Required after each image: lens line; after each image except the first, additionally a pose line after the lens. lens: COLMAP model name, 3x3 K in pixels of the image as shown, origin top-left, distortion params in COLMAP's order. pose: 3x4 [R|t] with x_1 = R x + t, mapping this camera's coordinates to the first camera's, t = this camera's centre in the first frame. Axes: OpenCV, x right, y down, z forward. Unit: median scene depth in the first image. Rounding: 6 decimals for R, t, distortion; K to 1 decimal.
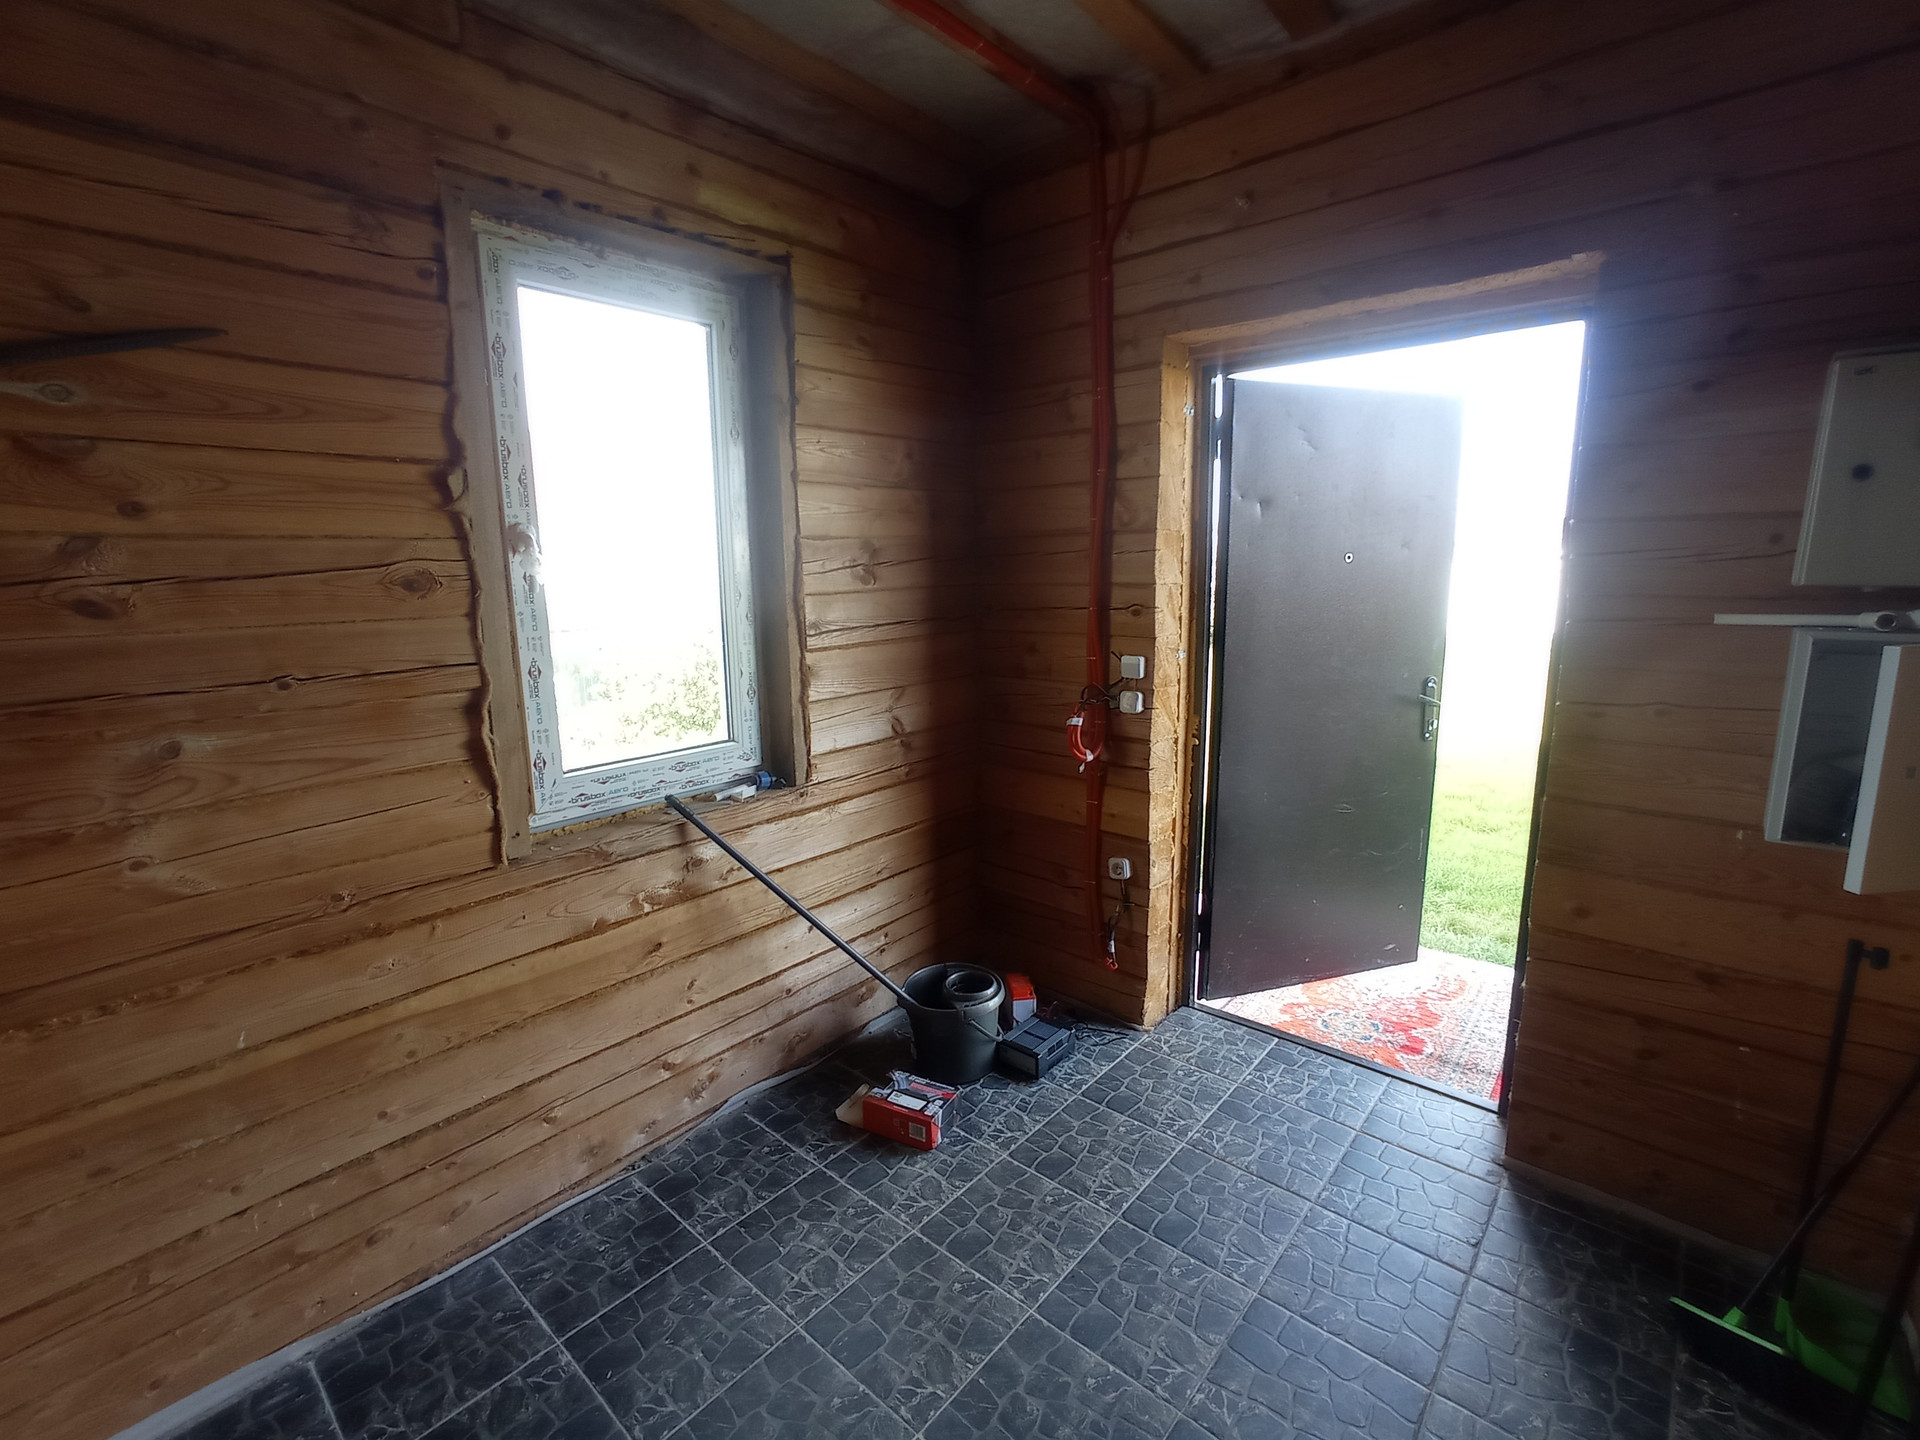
lens RADIAL K [[867.3, 0, 963.5], [0, 867.3, 714.0], [0, 0, 1]] dist [-0.063652, 0.036733]
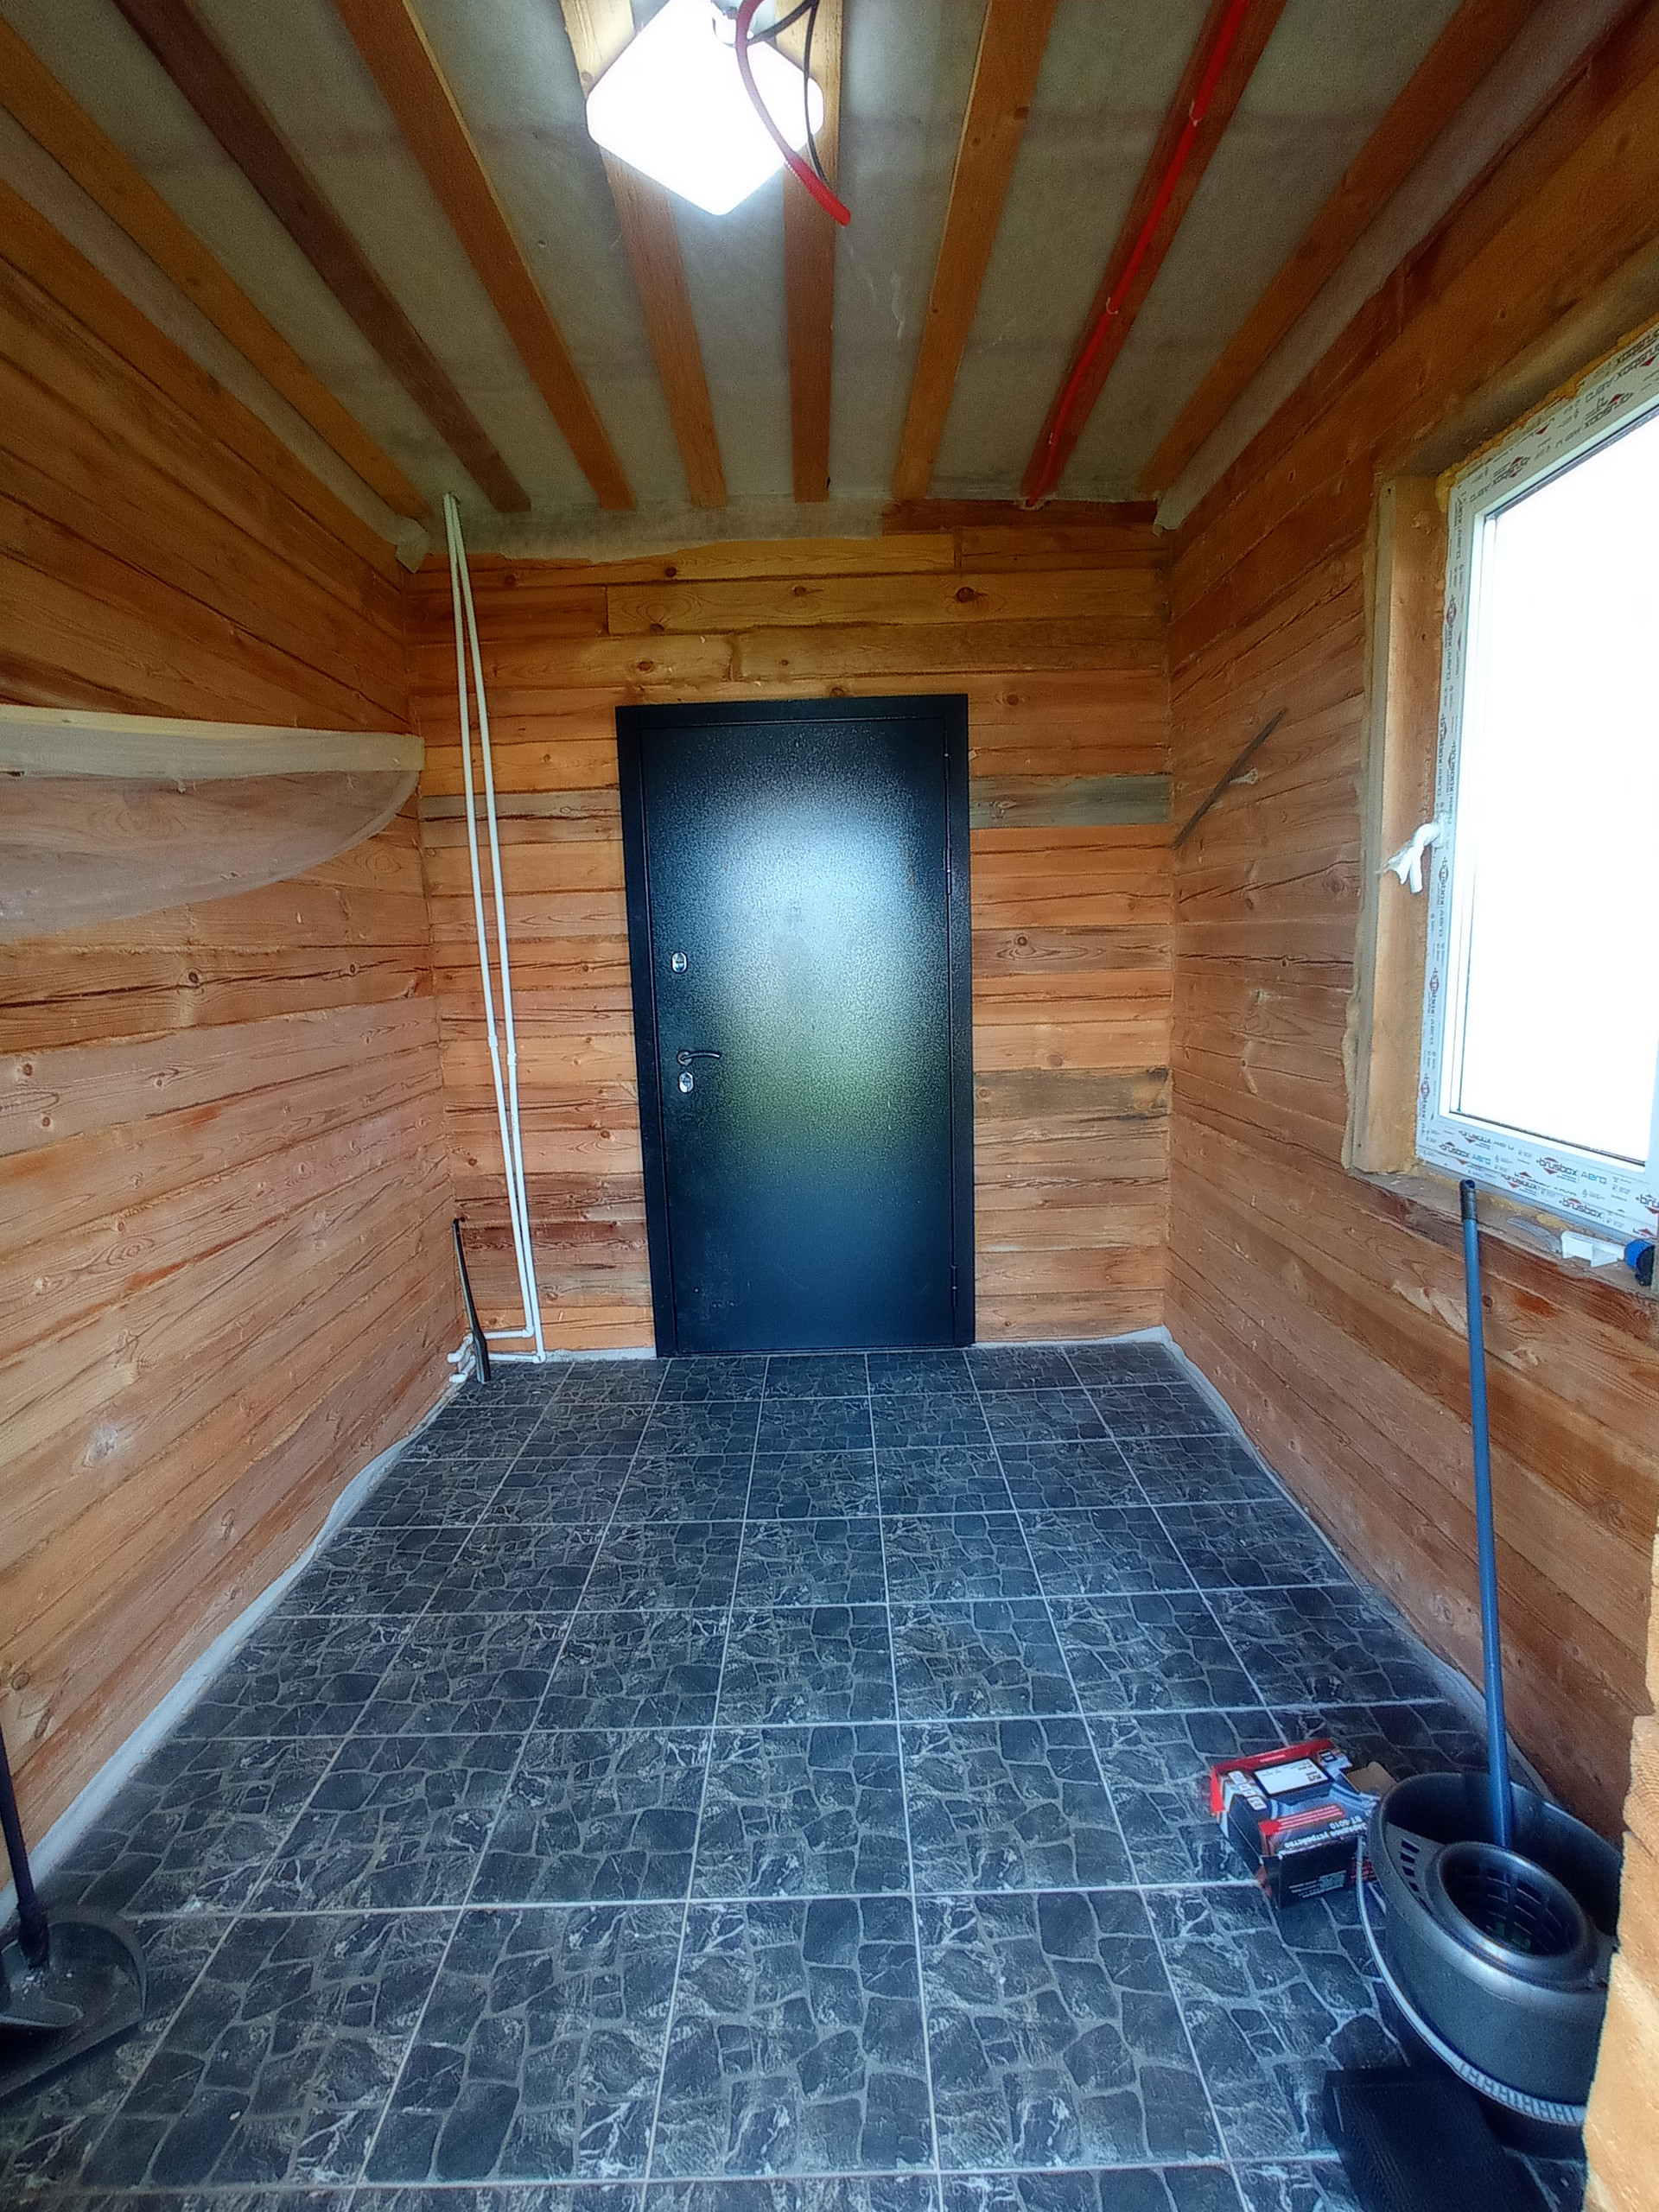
lens RADIAL K [[999.2, 0, 836.0], [0, 999.2, 1108.2], [0, 0, 1]] dist [-0.063652, 0.036733]
pose [[-0.753966, 0.140328, -0.641751, 0.645717], [-0.072677, 0.953102, 0.293794, -0.186063], [0.652881, 0.268152, -0.708407, 1.404992]]
